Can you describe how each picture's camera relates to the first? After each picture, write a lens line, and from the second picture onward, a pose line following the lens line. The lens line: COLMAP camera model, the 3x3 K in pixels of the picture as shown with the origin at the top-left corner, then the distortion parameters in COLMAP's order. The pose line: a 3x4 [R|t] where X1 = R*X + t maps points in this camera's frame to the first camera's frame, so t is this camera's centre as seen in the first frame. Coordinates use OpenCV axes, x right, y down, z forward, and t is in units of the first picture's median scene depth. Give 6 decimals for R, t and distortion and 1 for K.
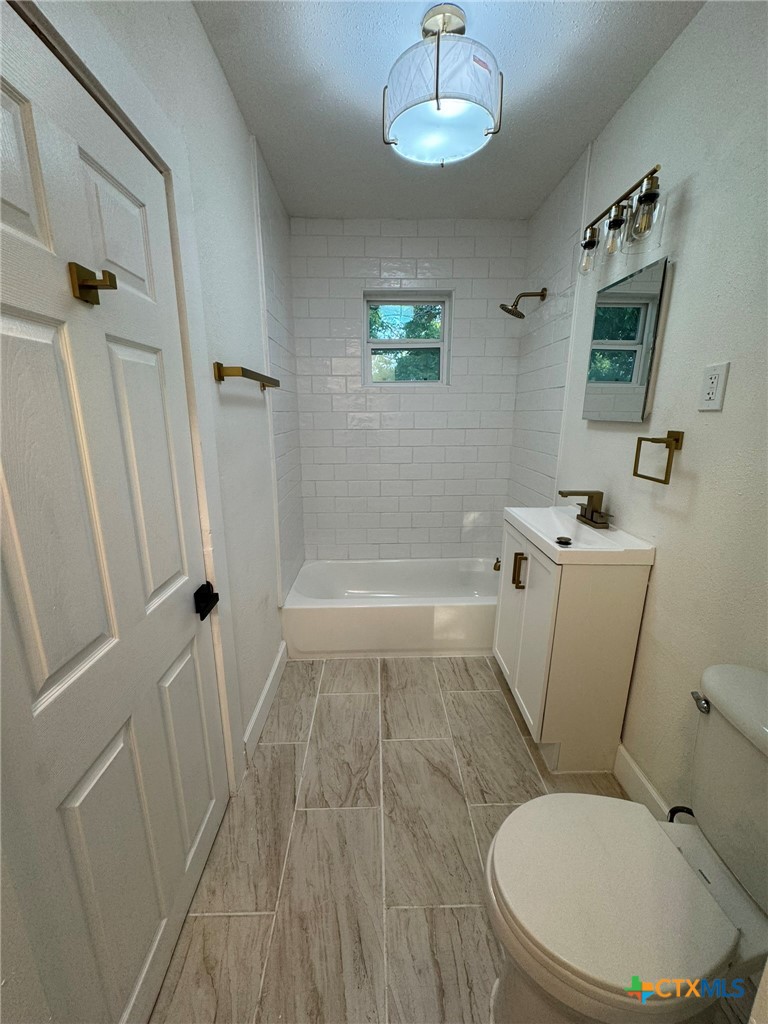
lens RADIAL K [[405.9, 0, 389.8], [0, 405.9, 510.4], [0, 0, 1]] dist [-0.001180, -0.000824]
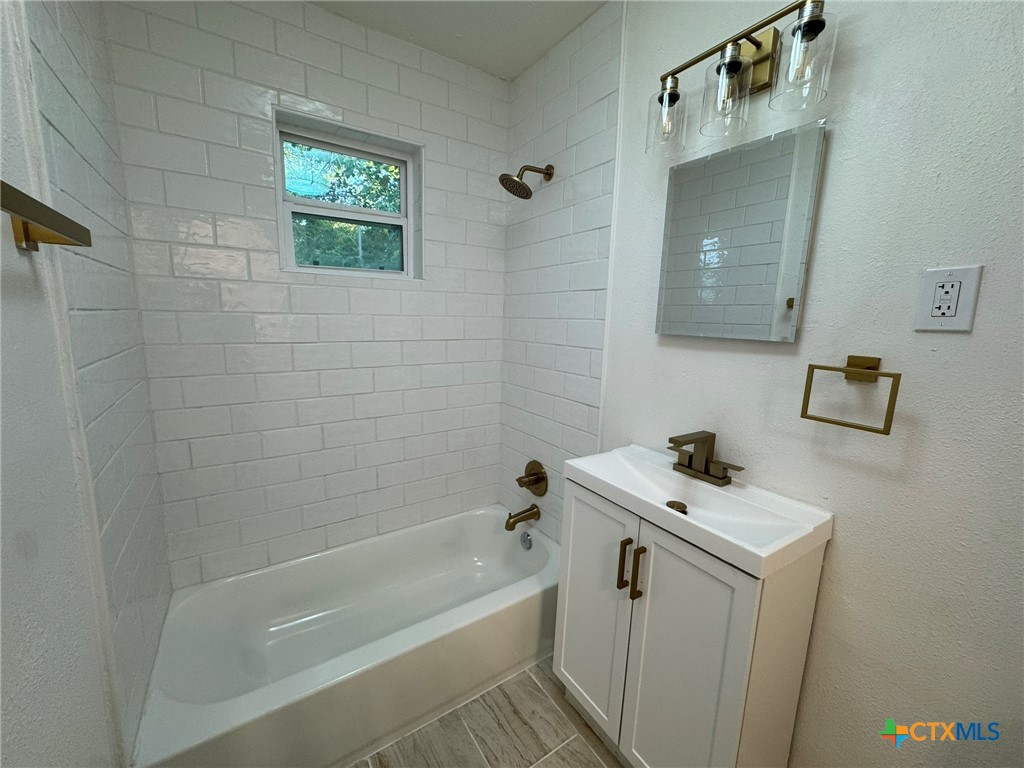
lens RADIAL K [[405.9, 0, 512.0], [0, 405.9, 384.0], [0, 0, 1]] dist [-0.001180, -0.000824]
pose [[0.852769, -0.064207, 0.518327, -0.154036], [0.098044, 0.994452, -0.038118, -0.135419], [-0.513004, 0.083325, 0.854333, 0.530694]]
